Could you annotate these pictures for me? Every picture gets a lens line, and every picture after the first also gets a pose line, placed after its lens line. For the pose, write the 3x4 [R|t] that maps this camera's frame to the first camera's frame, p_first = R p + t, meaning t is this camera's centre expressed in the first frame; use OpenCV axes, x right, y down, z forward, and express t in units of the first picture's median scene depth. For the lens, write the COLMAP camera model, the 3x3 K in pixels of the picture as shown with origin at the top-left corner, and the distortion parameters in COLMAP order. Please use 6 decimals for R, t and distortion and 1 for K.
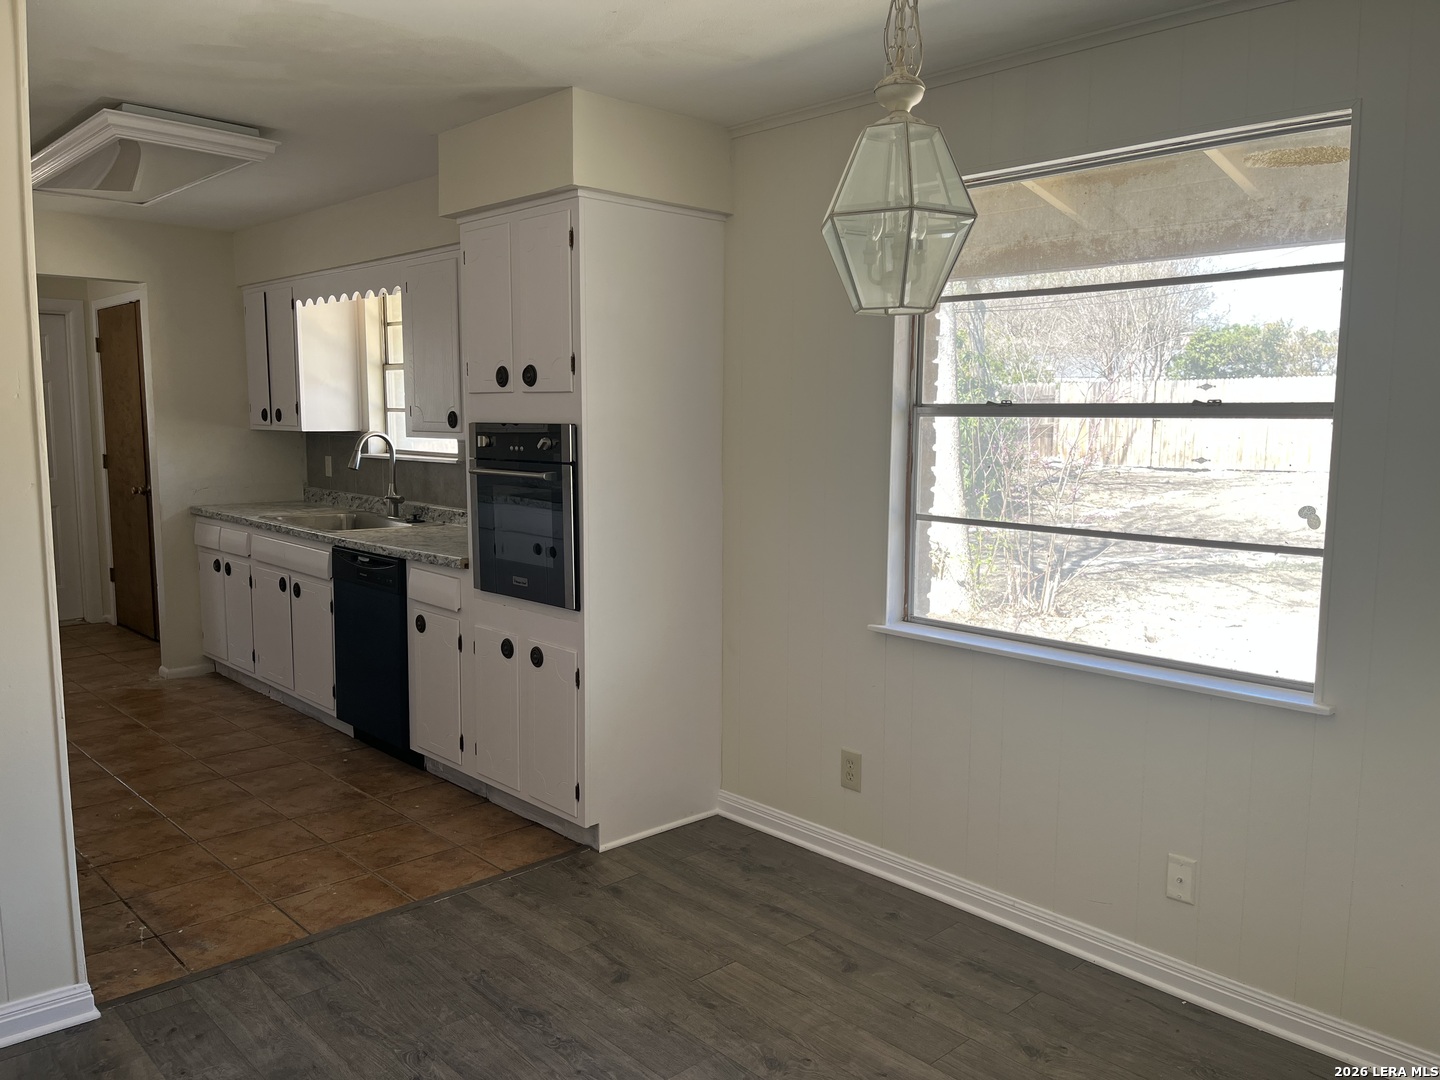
lens RADIAL K [[1103.6, 0, 717.2], [0, 1103.6, 535.8], [0, 0, 1]] dist [0.038028, -0.023753]
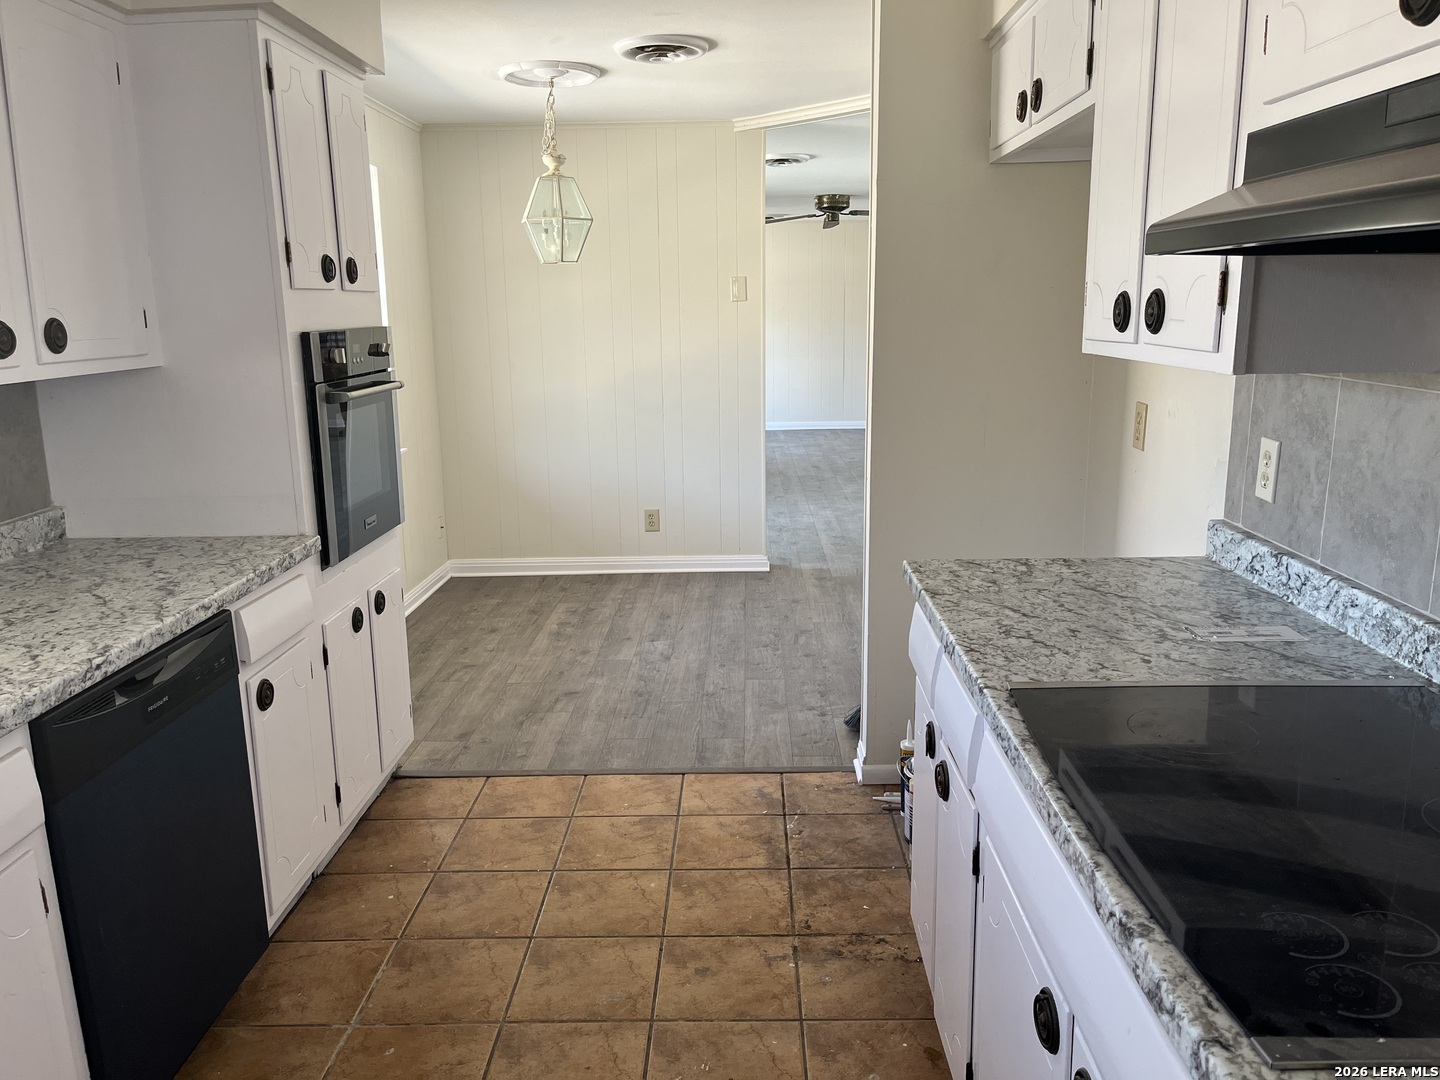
lens RADIAL K [[1103.6, 0, 720.0], [0, 1103.6, 542.4], [0, 0, 1]] dist [0.038028, -0.023753]
pose [[-0.712565, -0.137524, 0.687996, -0.911975], [0.094070, 0.953020, 0.287930, -0.154585], [-0.695271, 0.269888, -0.666152, 1.332011]]
